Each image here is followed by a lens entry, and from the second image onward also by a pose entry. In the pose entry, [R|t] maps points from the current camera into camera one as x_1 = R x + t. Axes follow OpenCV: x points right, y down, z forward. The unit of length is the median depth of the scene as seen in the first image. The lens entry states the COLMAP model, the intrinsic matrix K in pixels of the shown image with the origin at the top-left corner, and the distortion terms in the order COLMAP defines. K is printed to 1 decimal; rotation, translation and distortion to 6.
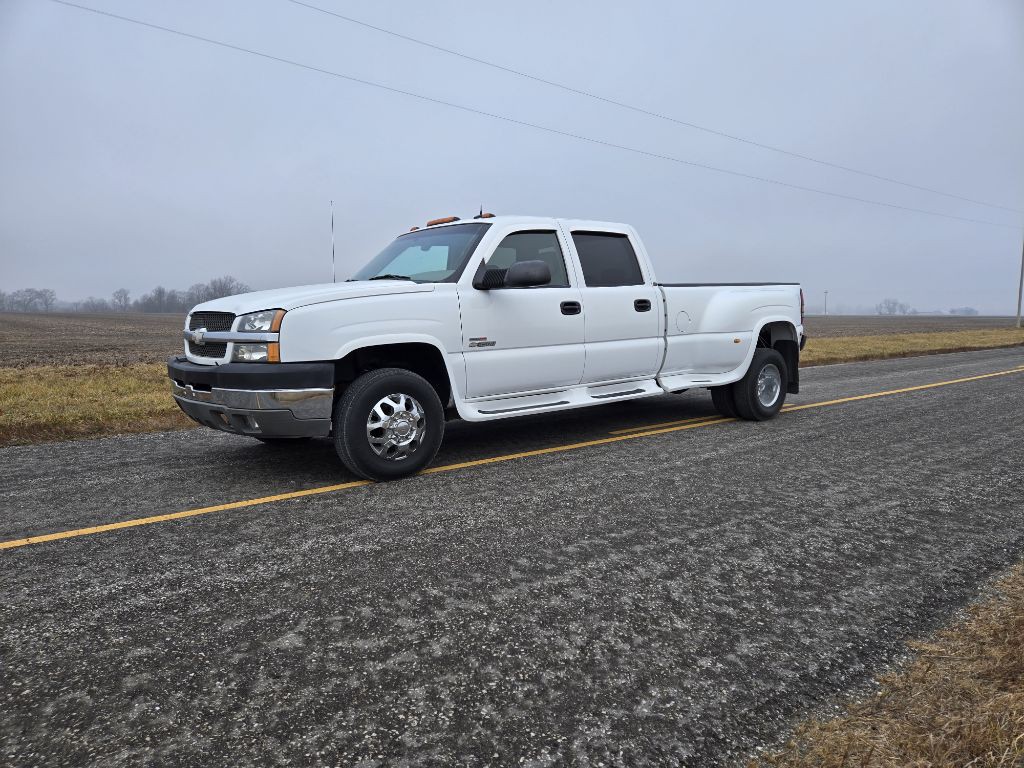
lens RADIAL K [[684.0, 0, 512.0], [0, 684.0, 384.0], [0, 0, 1]] dist [0.086192, -0.083548]
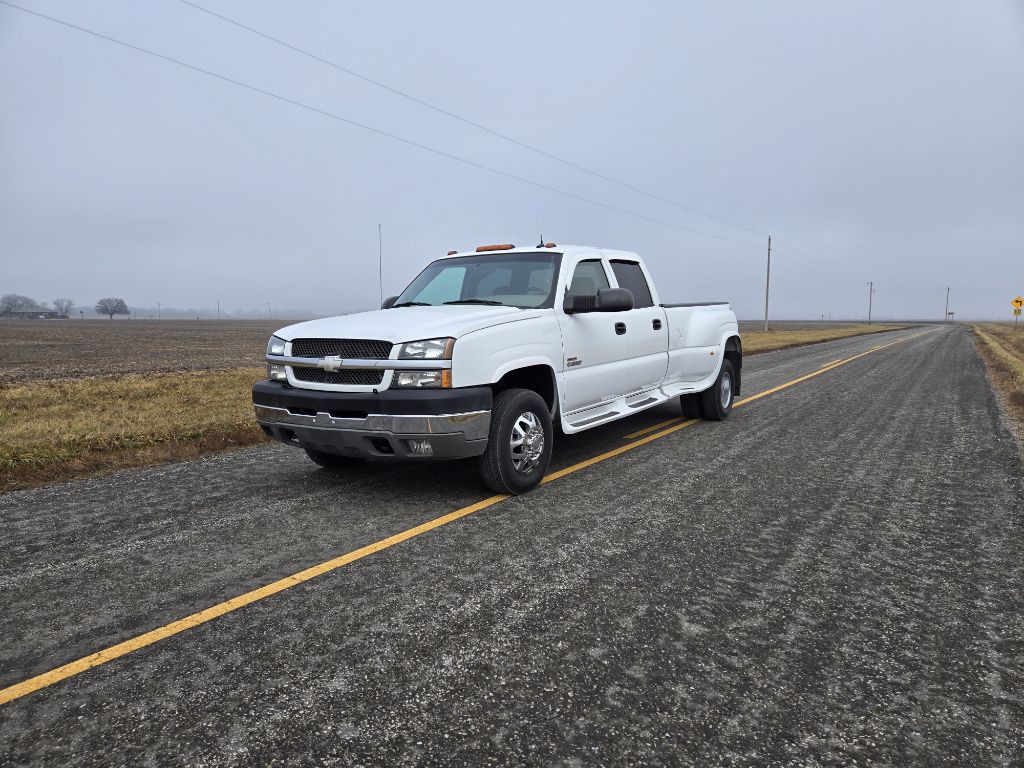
lens RADIAL K [[684.0, 0, 512.0], [0, 684.0, 384.0], [0, 0, 1]] dist [0.086192, -0.083548]
pose [[0.954697, -0.032346, 0.295816, -0.464930], [0.034331, 0.999409, -0.001519, -0.027027], [-0.295592, 0.011606, 0.955244, -0.022908]]
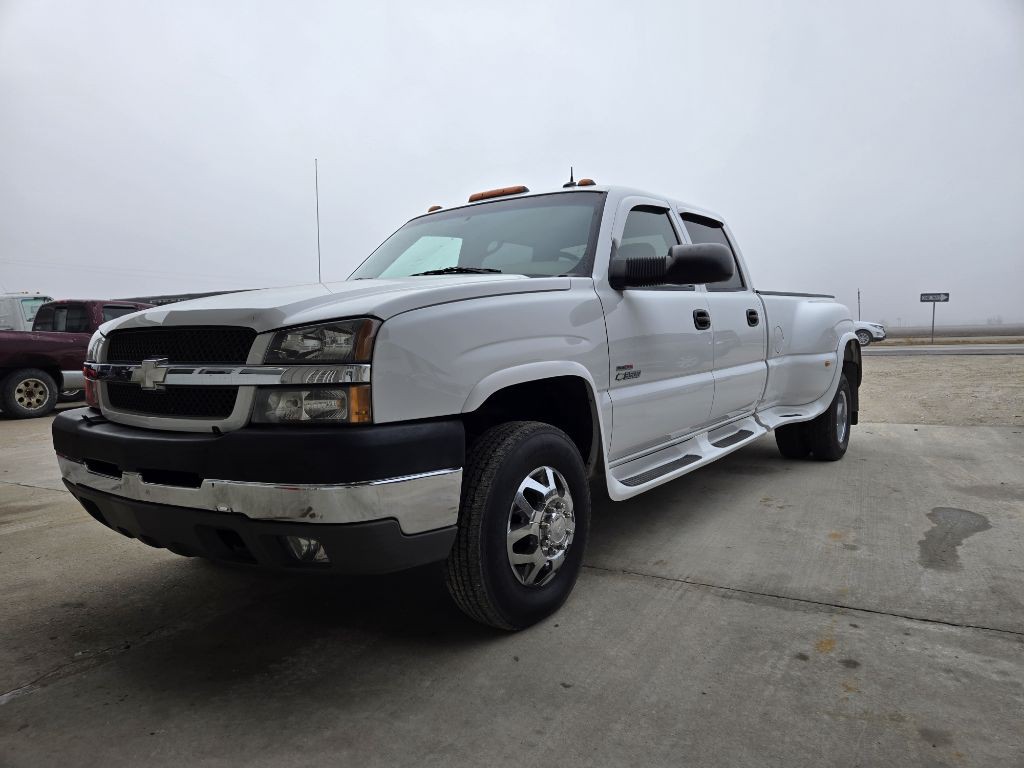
lens RADIAL K [[684.0, 0, 512.0], [0, 684.0, 384.0], [0, 0, 1]] dist [0.086192, -0.083548]
pose [[0.970253, -0.026382, 0.240651, -0.297180], [0.035330, 0.998832, -0.032946, -0.033445], [-0.239501, 0.040469, 0.970052, 0.415918]]
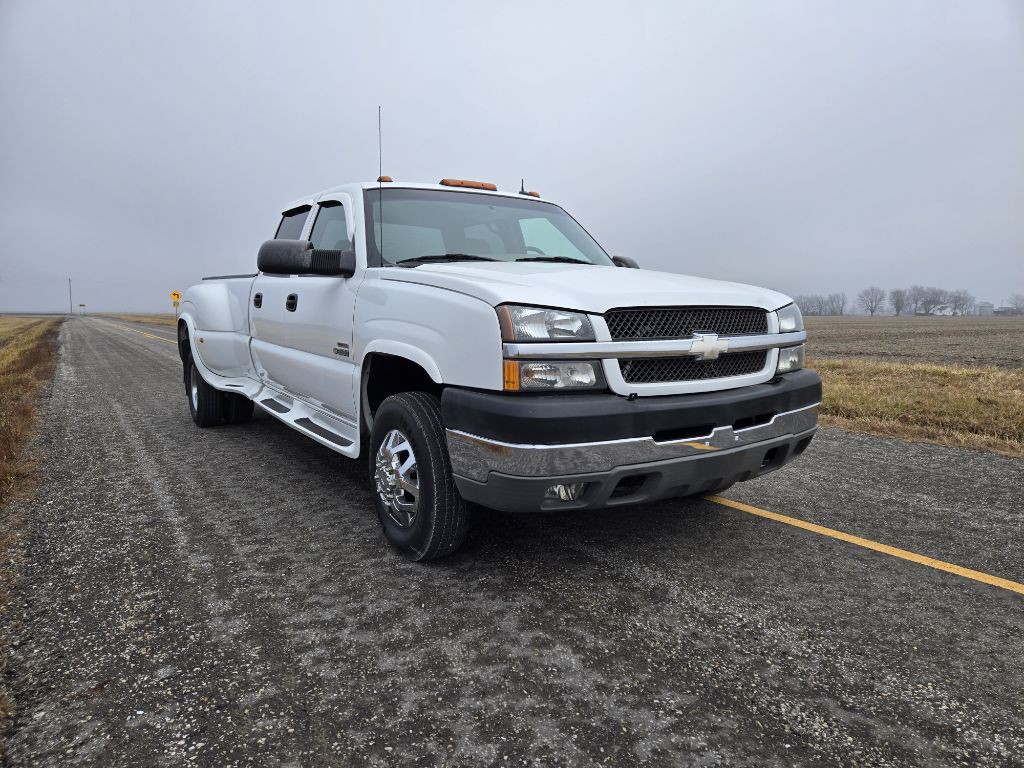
lens RADIAL K [[684.5, 0, 503.0], [0, 684.5, 386.8], [0, 0, 1]] dist [0.083732, -0.077418]
pose [[0.122941, -0.112960, 0.985964, -1.009619], [0.103402, 0.989552, 0.100478, -0.106279], [-0.987012, 0.089597, 0.133337, 1.035703]]
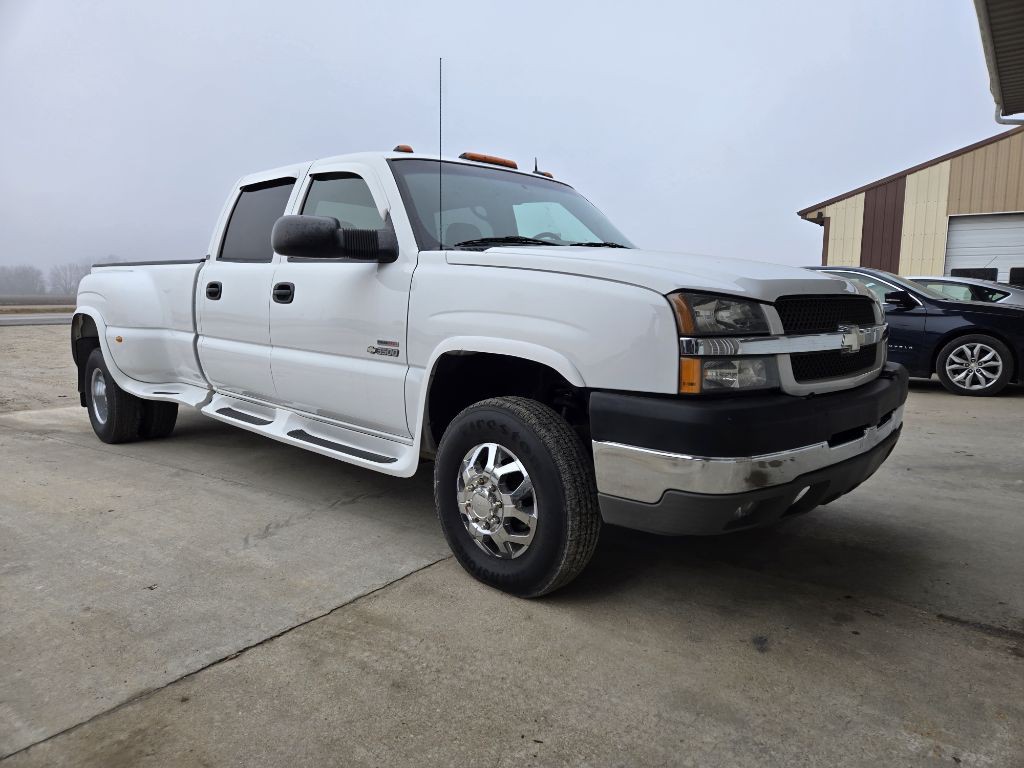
lens RADIAL K [[689.8, 0, 512.0], [0, 689.8, 384.0], [0, 0, 1]] dist [0.091916, -0.090793]
pose [[-0.090155, -0.116966, 0.989035, -0.928372], [0.105081, 0.986419, 0.126235, -0.124617], [-0.990369, 0.115309, -0.076640, 1.240509]]
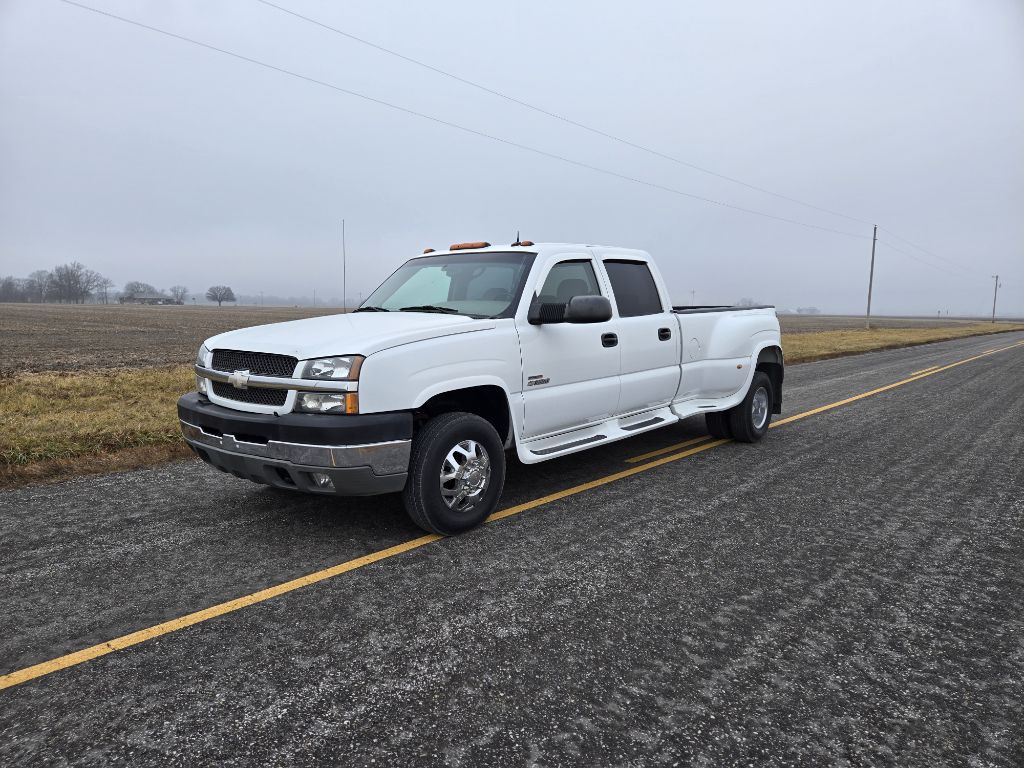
lens RADIAL K [[684.5, 0, 503.0], [0, 684.5, 386.8], [0, 0, 1]] dist [0.083732, -0.077418]
pose [[0.986858, -0.008053, 0.161389, -0.245266], [0.005977, 0.999893, 0.013345, -0.064659], [-0.161480, -0.012205, 0.986801, 0.069075]]
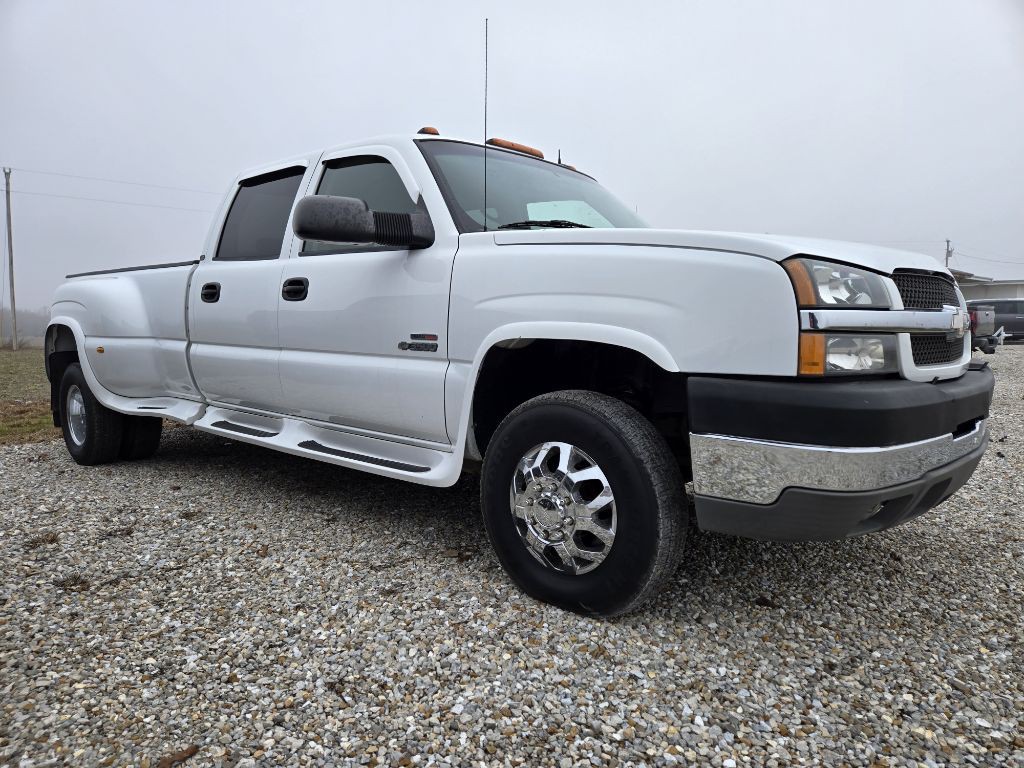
lens RADIAL K [[687.4, 0, 502.9], [0, 687.4, 392.1], [0, 0, 1]] dist [0.087068, -0.078678]
pose [[-0.128235, -0.086628, 0.987953, -0.858968], [0.109499, 0.988851, 0.100919, -0.099167], [-0.985680, 0.121121, -0.117319, 1.306764]]
